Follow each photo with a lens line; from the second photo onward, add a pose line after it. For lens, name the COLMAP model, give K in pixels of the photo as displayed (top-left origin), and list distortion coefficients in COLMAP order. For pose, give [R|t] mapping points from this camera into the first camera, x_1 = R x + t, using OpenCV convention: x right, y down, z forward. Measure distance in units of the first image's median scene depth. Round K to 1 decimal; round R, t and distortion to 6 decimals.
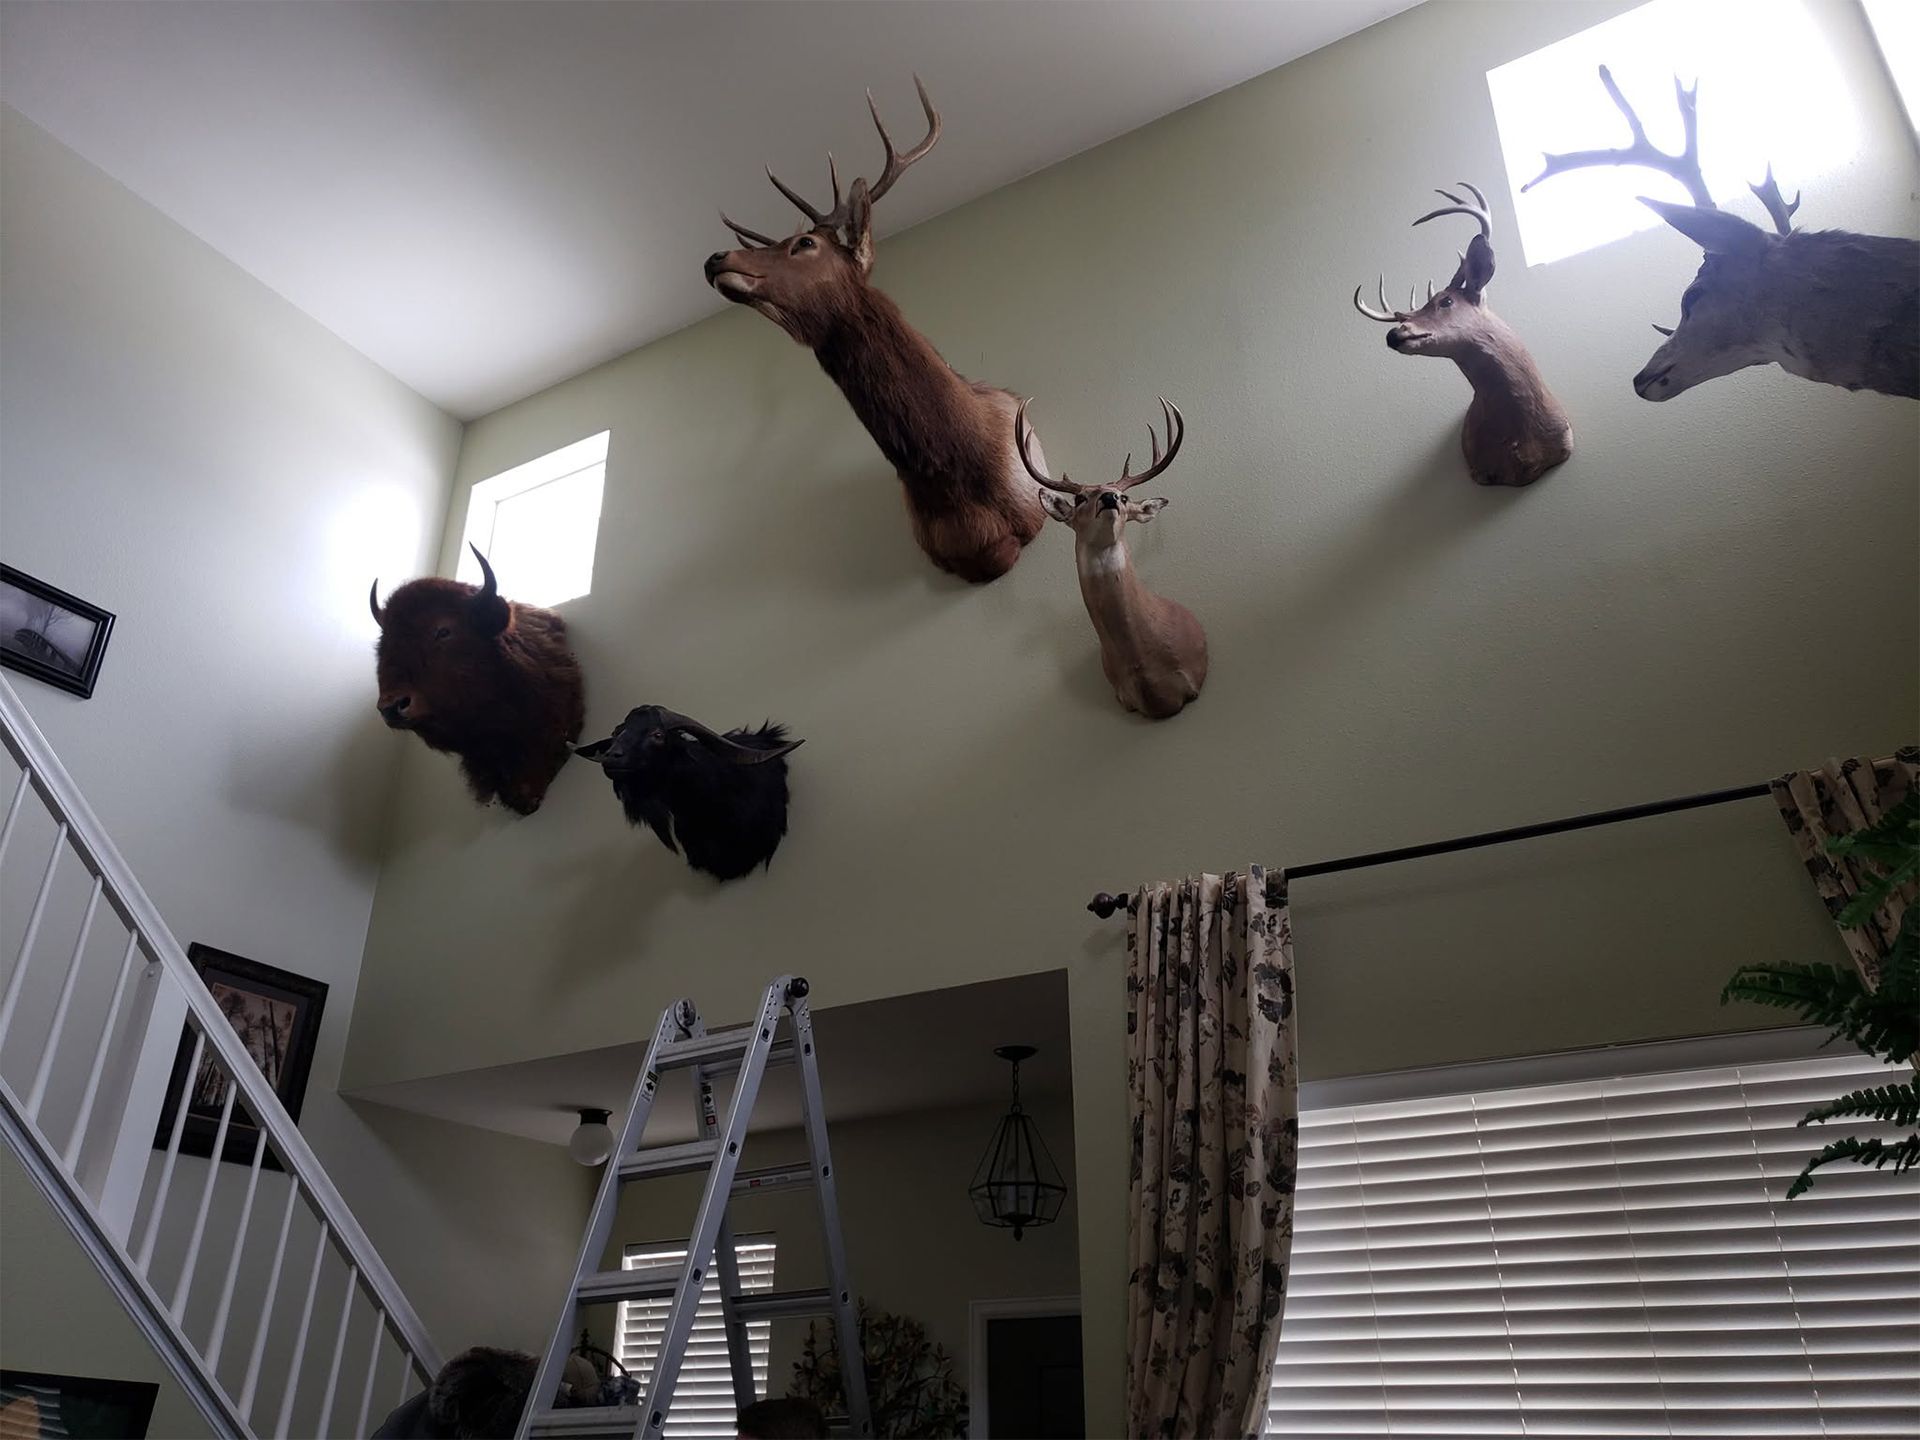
lens RADIAL K [[1352.2, 0, 962.6], [0, 1352.2, 736.8], [0, 0, 1]] dist [0.002630, 0.004213]
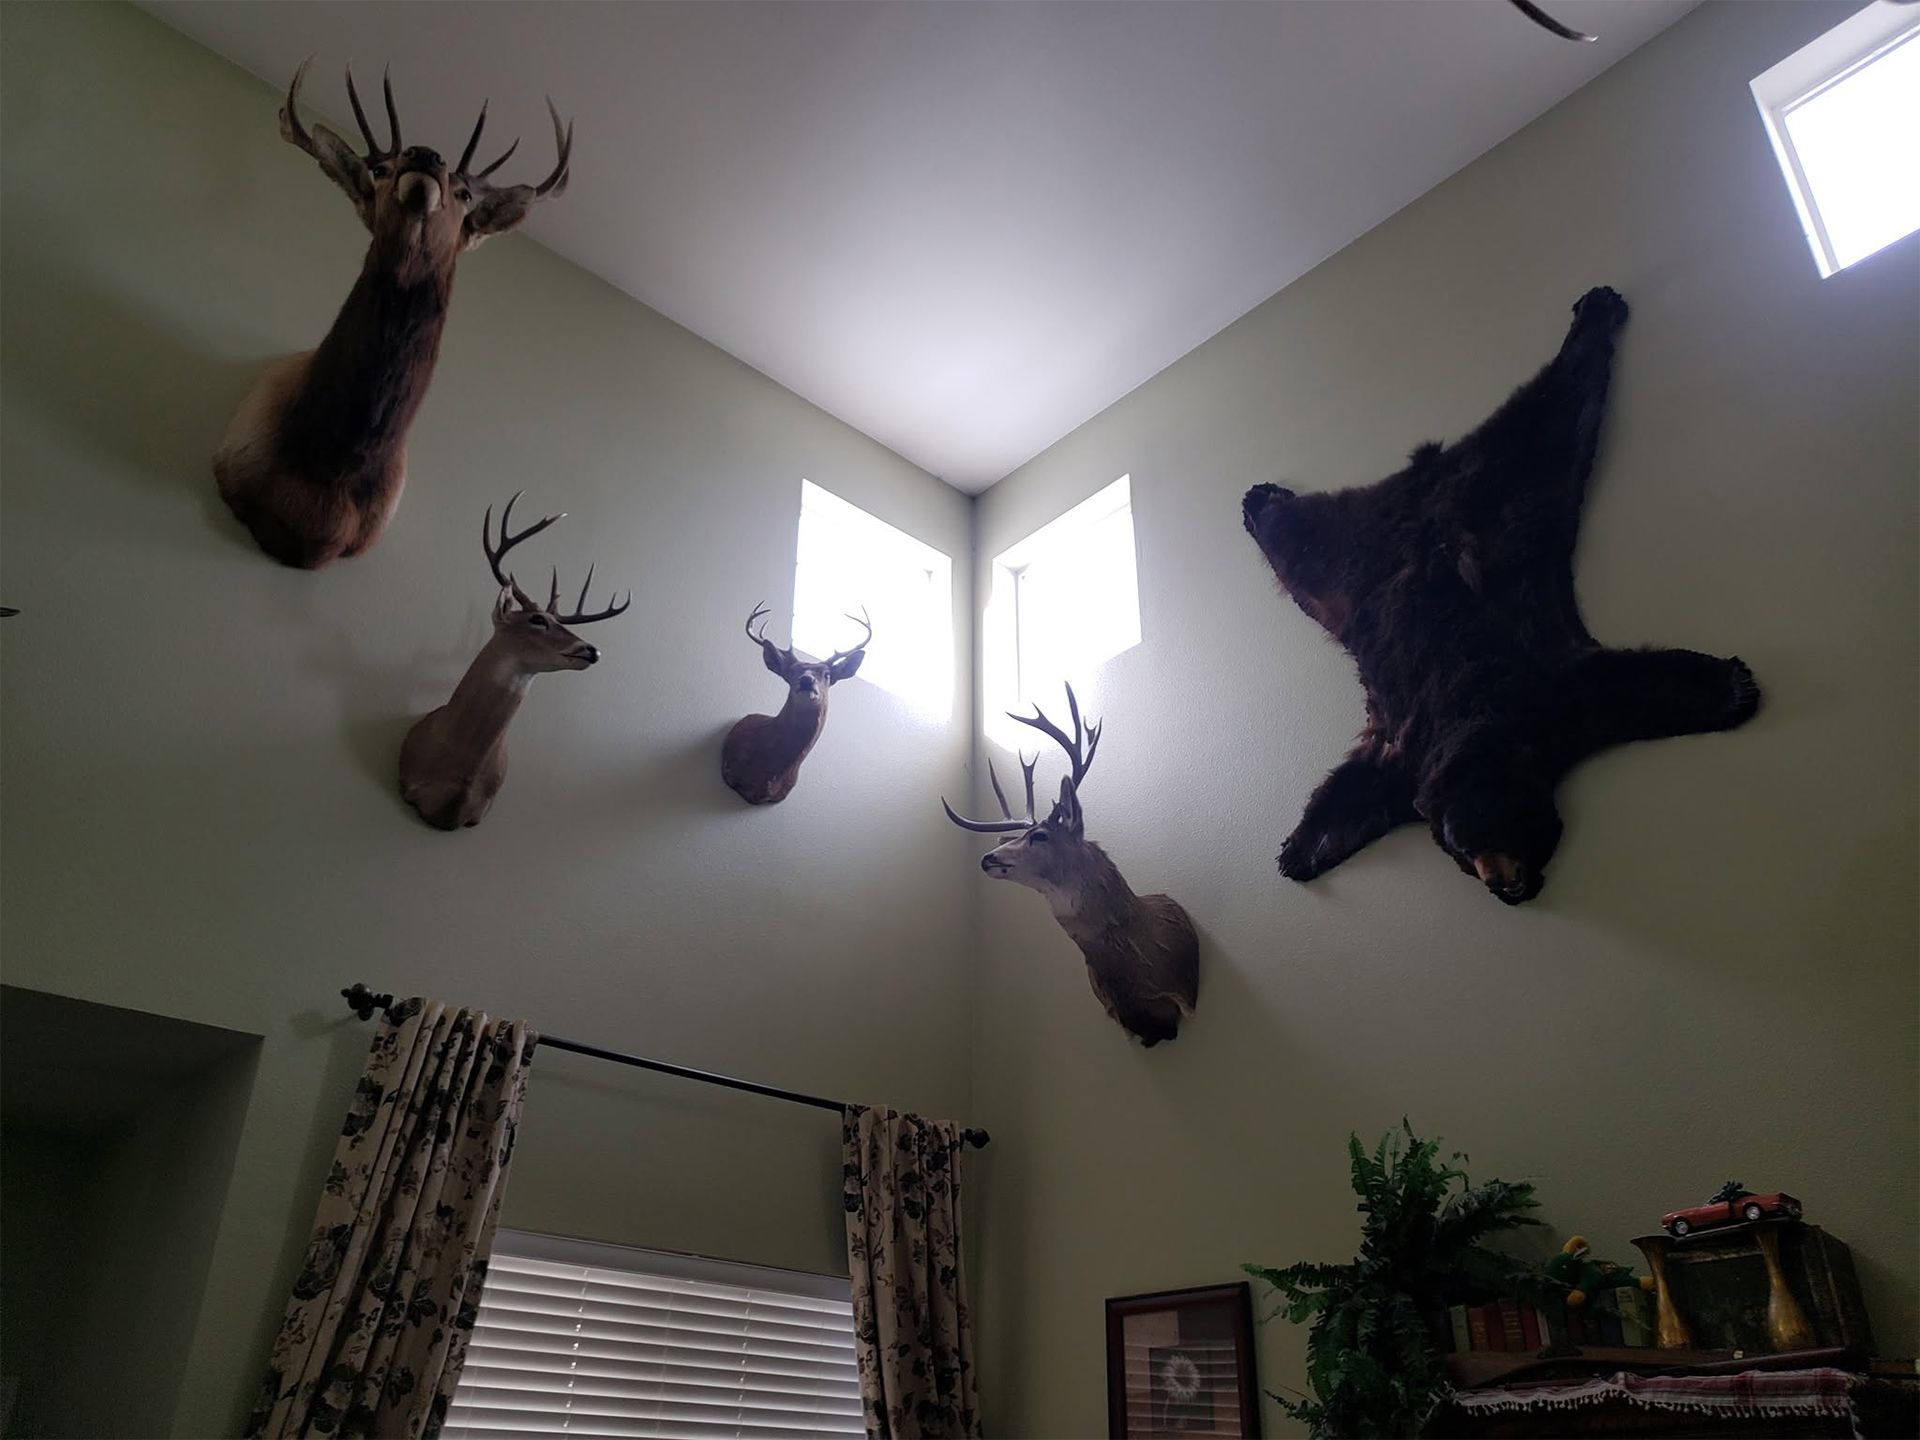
lens RADIAL K [[1516.4, 0, 960.0], [0, 1516.4, 720.0], [0, 0, 1]] dist [-0.045207, 0.071519]
pose [[0.311799, 0.467351, 0.827263, -0.800517], [-0.414138, 0.850457, -0.324364, 0.139812], [-0.855144, -0.241465, 0.458720, 0.212050]]
